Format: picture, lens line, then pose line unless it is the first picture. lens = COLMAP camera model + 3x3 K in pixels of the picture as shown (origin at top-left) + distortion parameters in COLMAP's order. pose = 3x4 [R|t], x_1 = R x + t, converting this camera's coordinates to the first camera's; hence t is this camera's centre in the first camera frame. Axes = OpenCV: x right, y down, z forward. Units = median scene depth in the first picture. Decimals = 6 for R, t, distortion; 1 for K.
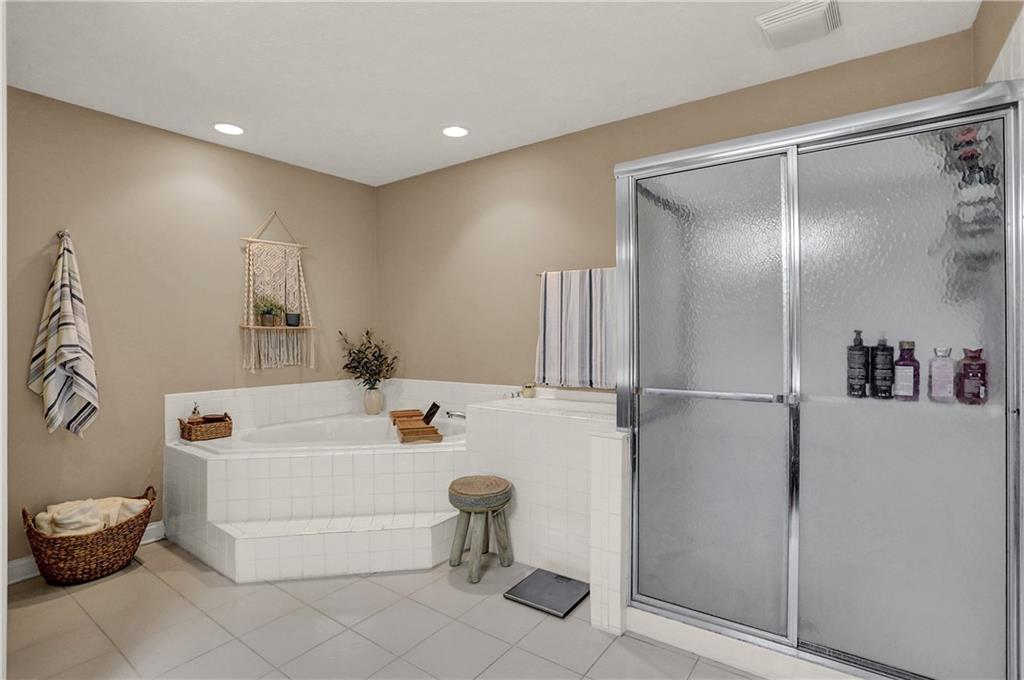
lens RADIAL K [[502.0, 0, 517.3], [0, 502.0, 334.0], [0, 0, 1]] dist [-0.034618, 0.008004]
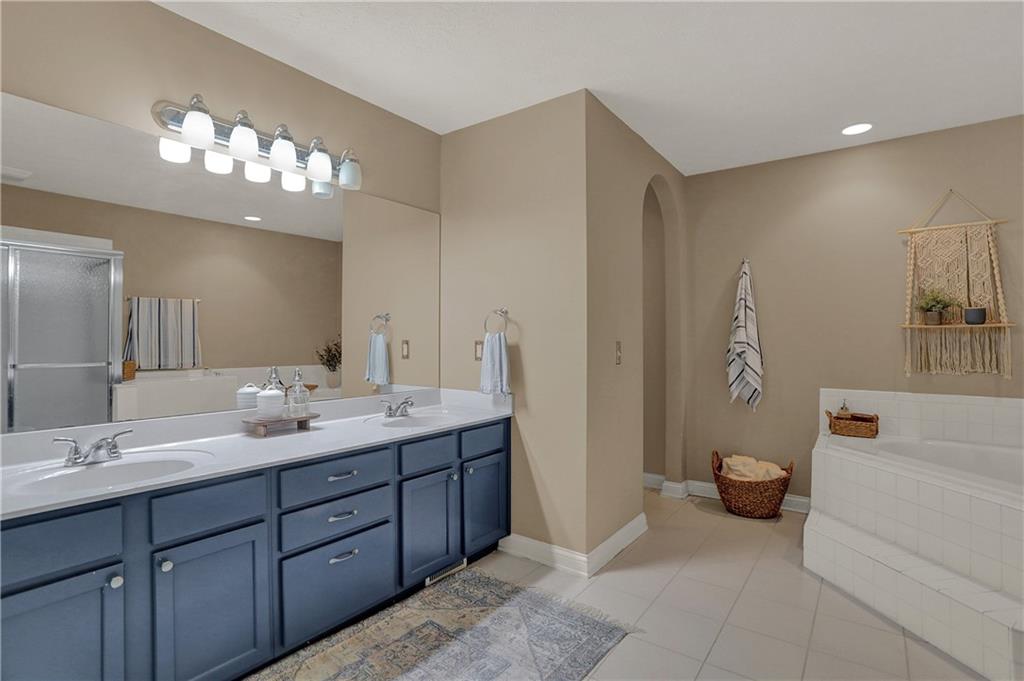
lens RADIAL K [[502.0, 0, 517.7], [0, 502.0, 337.3], [0, 0, 1]] dist [-0.034618, 0.008004]
pose [[-0.013860, 0.004051, -0.999896, 0.418237], [-0.001734, 0.999990, 0.004075, 0.003801], [0.999902, 0.001790, -0.013853, 0.324685]]
